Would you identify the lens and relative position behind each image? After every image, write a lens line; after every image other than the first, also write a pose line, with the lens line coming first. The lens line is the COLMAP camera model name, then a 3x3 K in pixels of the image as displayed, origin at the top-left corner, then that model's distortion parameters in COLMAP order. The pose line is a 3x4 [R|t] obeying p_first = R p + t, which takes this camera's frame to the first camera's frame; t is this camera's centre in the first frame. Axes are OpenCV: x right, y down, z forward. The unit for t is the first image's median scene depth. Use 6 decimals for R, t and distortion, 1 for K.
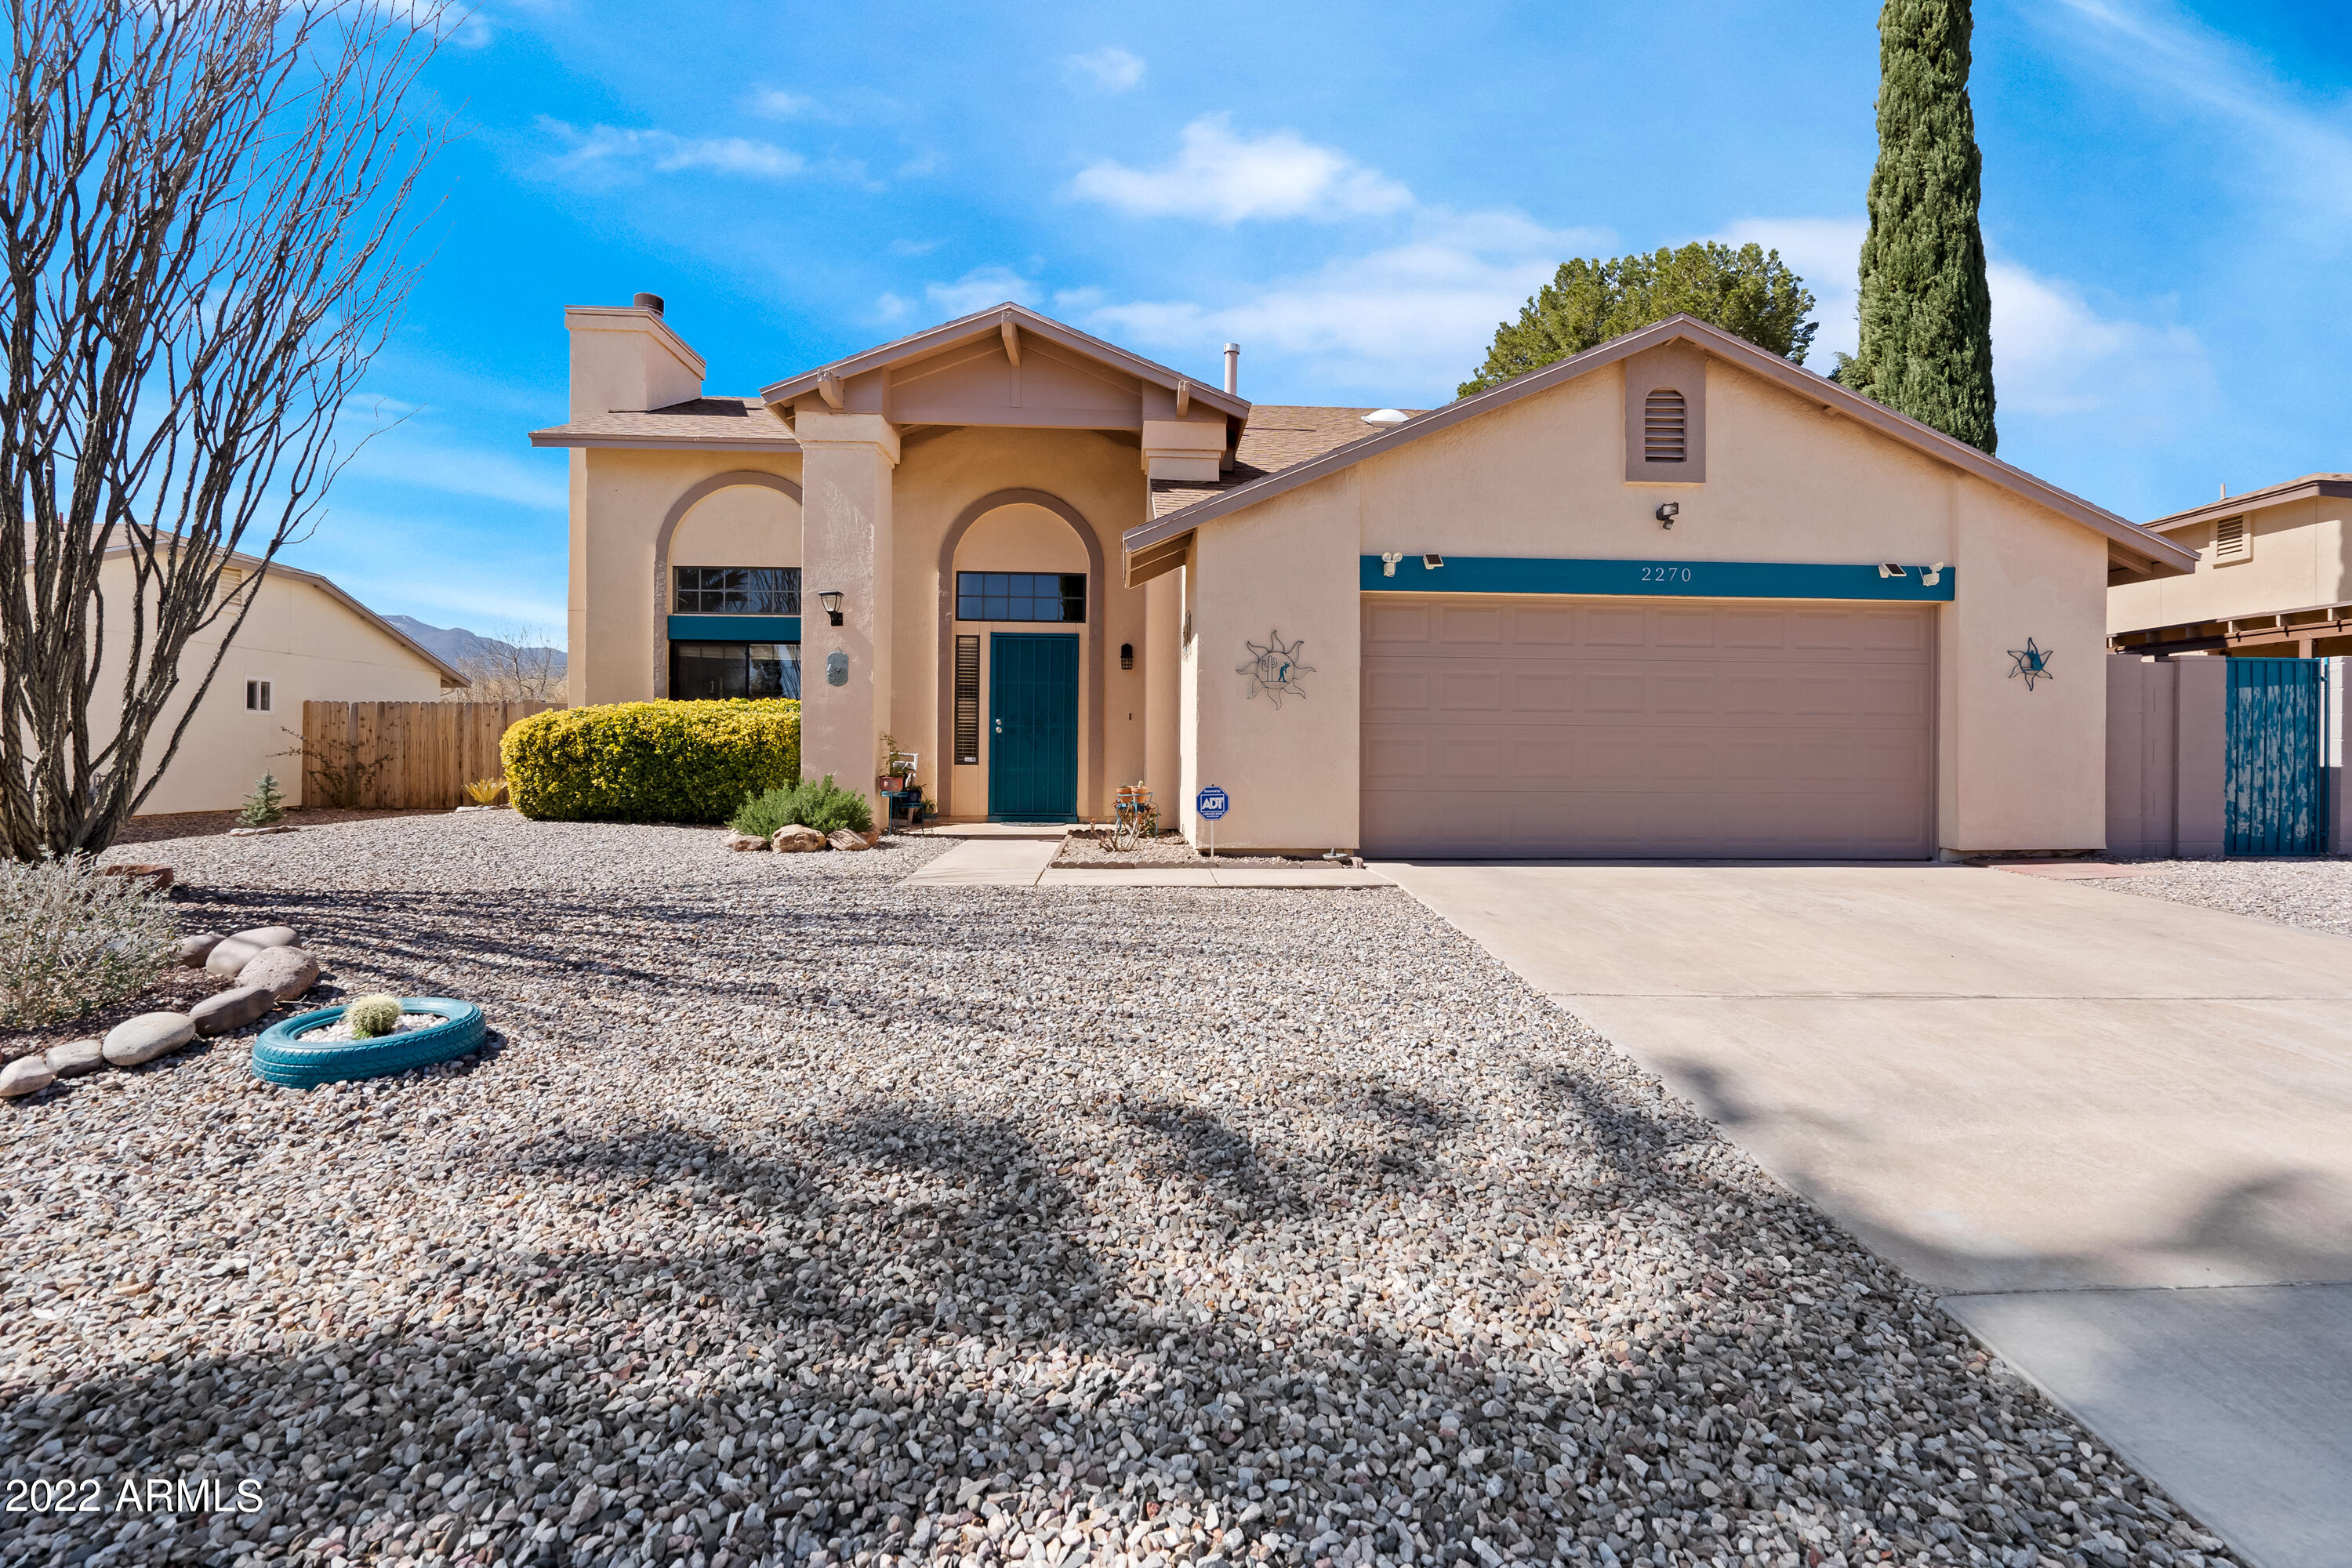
lens RADIAL K [[1094.5, 0, 1175.2], [0, 1094.5, 759.1], [0, 0, 1]] dist [-0.008910, 0.002772]
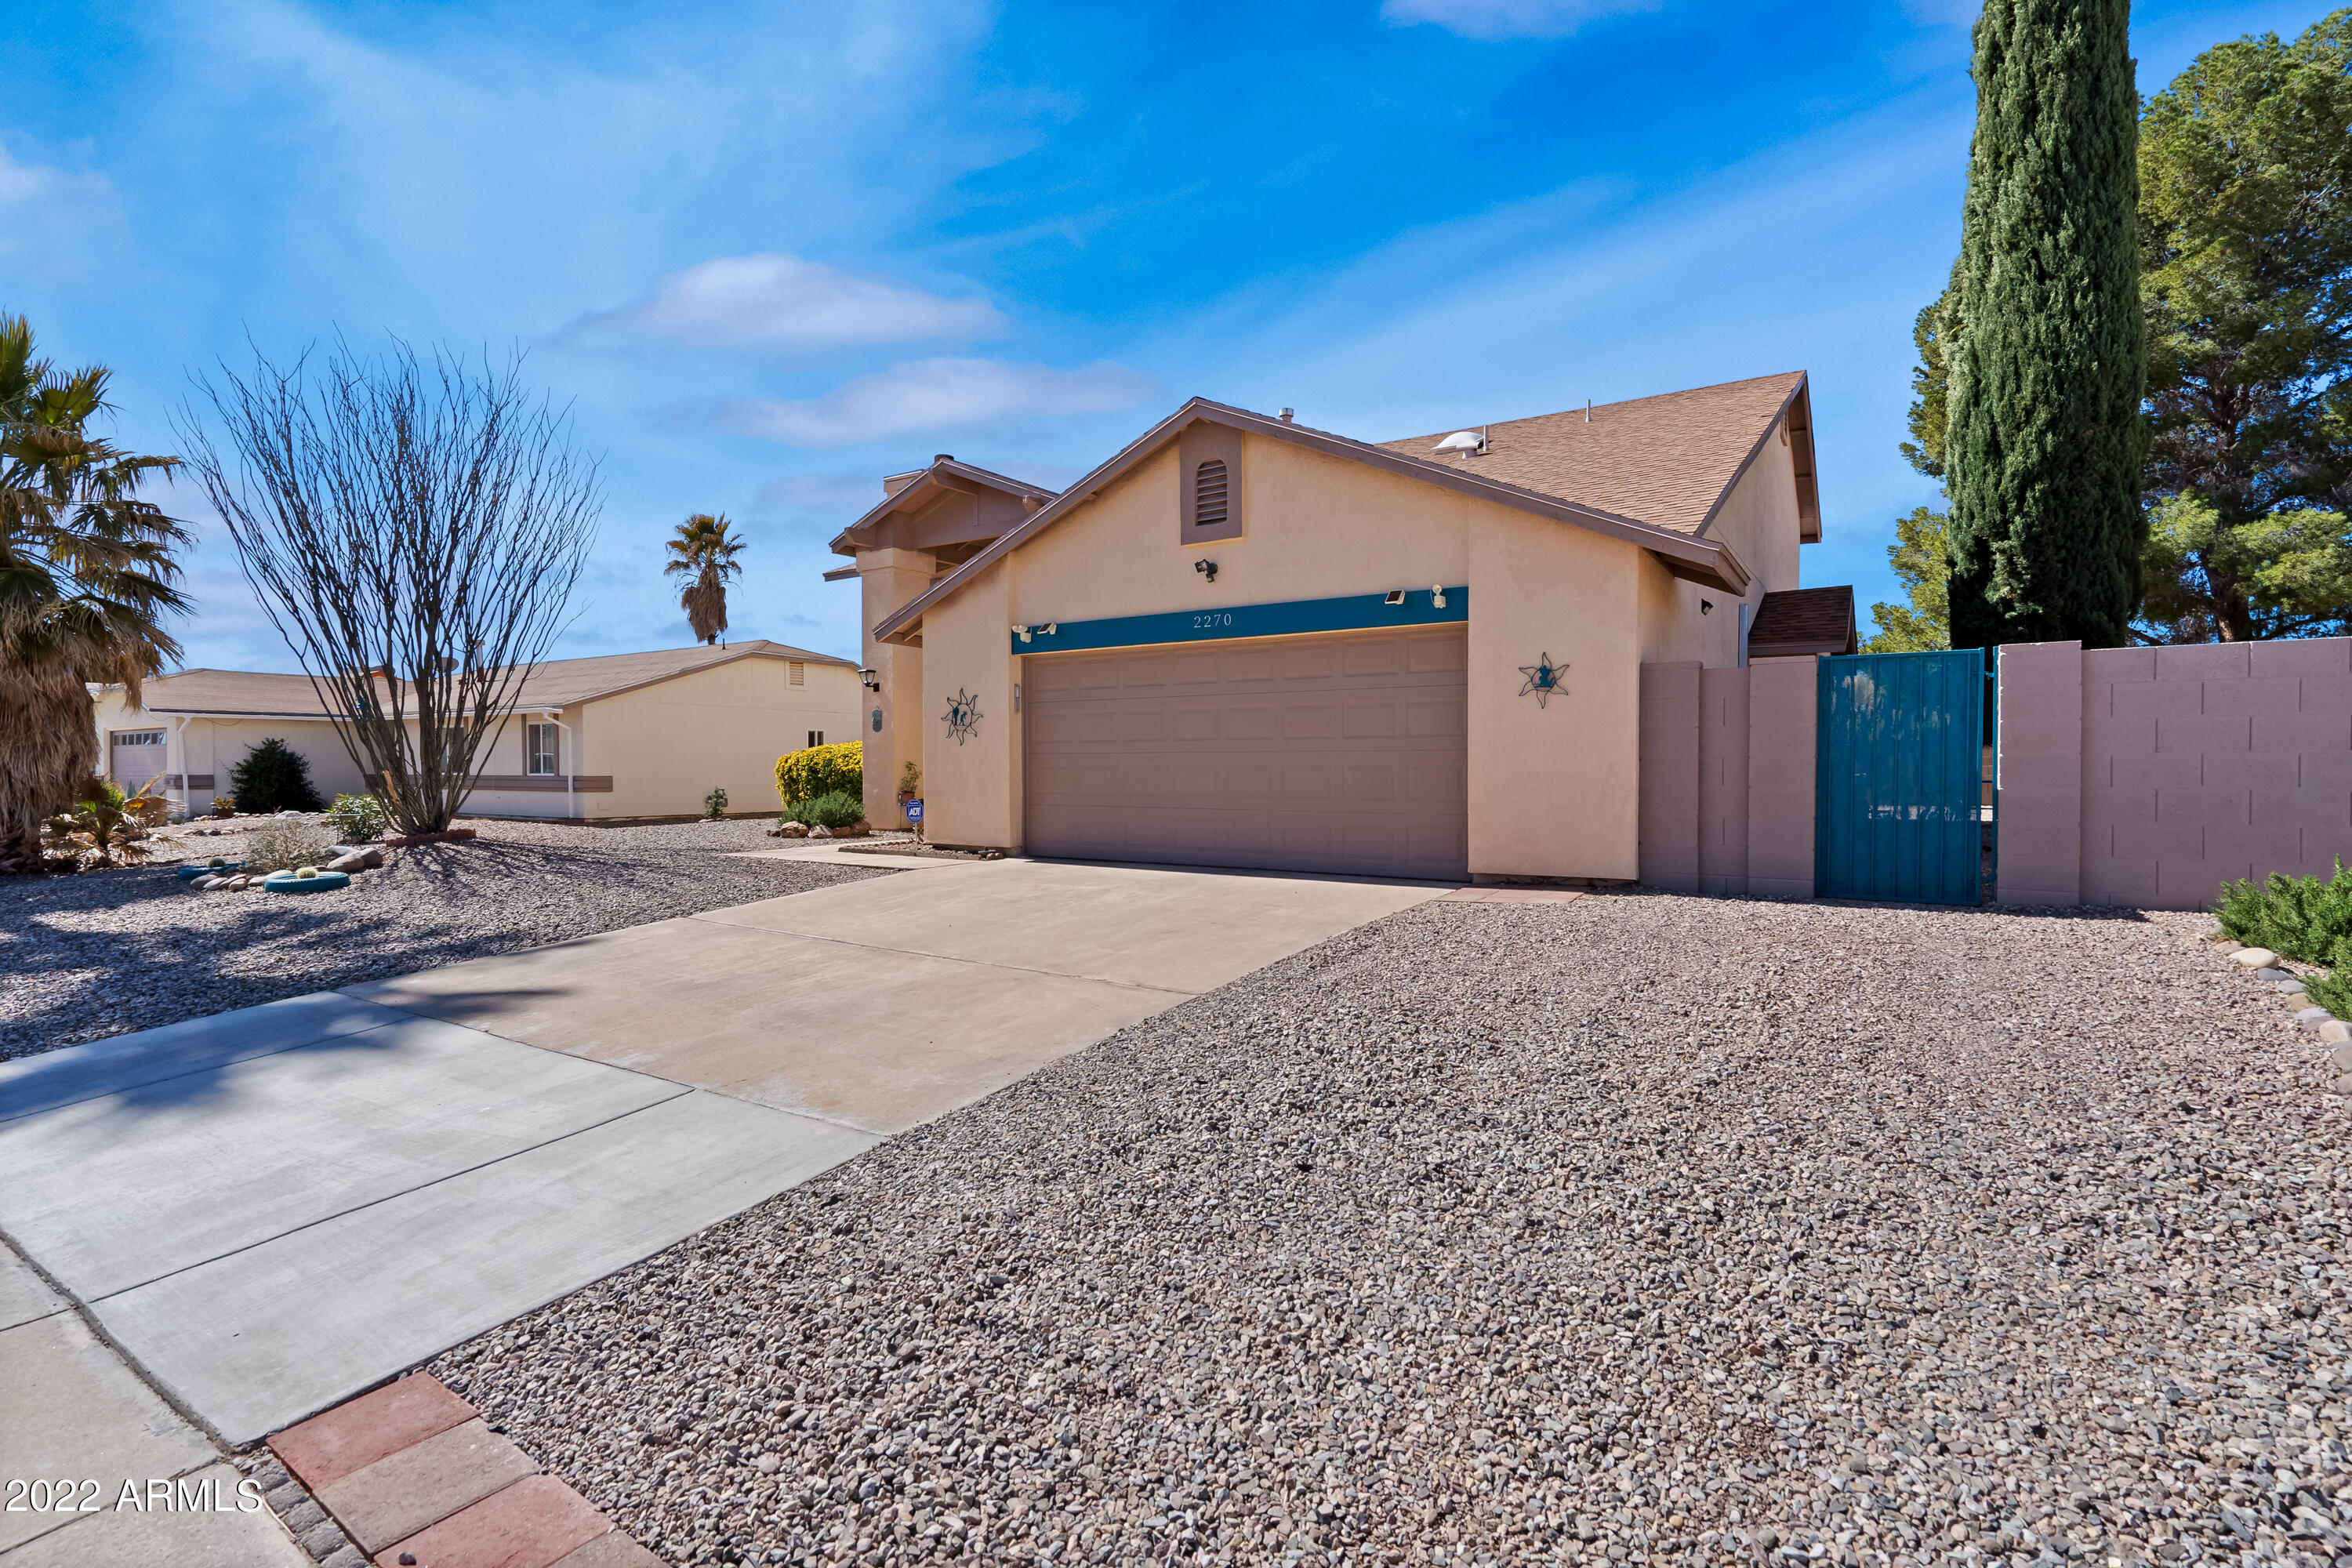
lens RADIAL K [[1094.5, 0, 1169.7], [0, 1094.5, 794.3], [0, 0, 1]] dist [-0.008910, 0.002772]
pose [[0.798073, 0.007046, -0.602520, 1.095358], [0.004099, 0.999845, 0.017121, -0.005586], [0.602547, -0.016134, 0.797920, 0.045797]]
